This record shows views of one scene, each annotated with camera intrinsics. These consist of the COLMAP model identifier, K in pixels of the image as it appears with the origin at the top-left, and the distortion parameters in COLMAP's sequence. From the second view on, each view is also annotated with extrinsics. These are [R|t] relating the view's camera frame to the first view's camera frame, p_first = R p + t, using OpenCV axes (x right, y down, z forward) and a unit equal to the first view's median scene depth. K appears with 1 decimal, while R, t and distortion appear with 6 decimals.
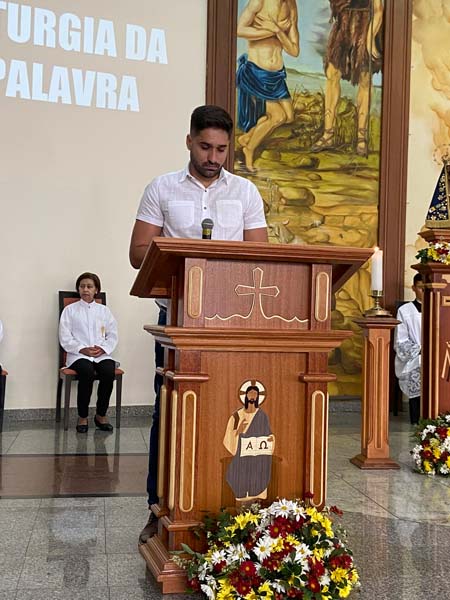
lens RADIAL K [[846.0, 0, 237.6], [0, 846.0, 287.6], [0, 0, 1]] dist [0.120089, 0.012536]
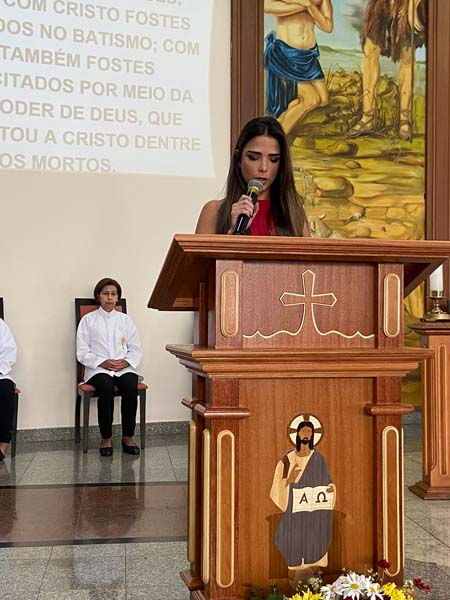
lens RADIAL K [[858.8, 0, 222.9], [0, 858.8, 287.7], [0, 0, 1]] dist [0.125044, -0.060621]
pose [[0.998556, -0.023654, -0.048234, -0.006480], [0.023714, 0.999719, 0.000675, -0.003687], [0.048204, -0.001817, 0.998836, 0.076396]]
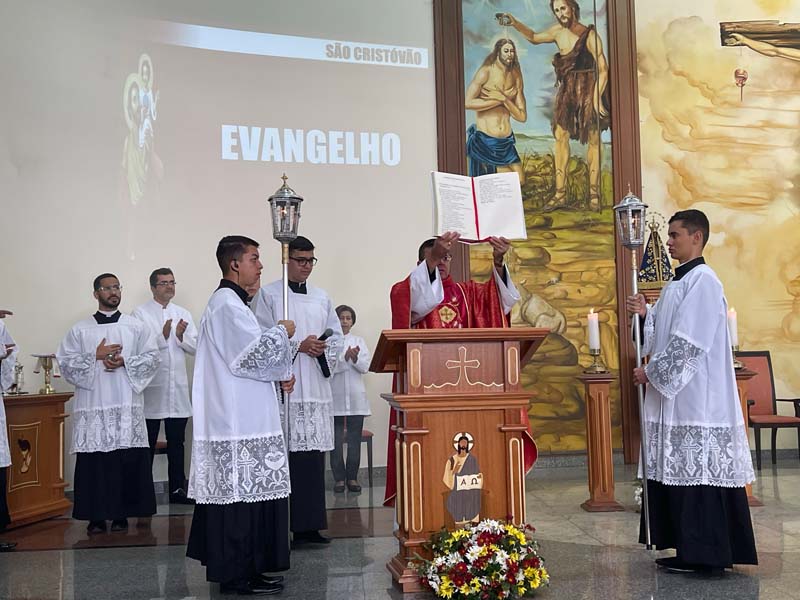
lens RADIAL K [[984.8, 0, 400.0], [0, 984.8, 300.0], [0, 0, 1]] dist [0.116553, -0.021313]
pose [[0.992450, -0.058042, -0.108052, 0.037273], [0.053990, 0.997738, -0.040053, -0.015028], [0.110132, 0.033917, 0.993338, -0.206811]]
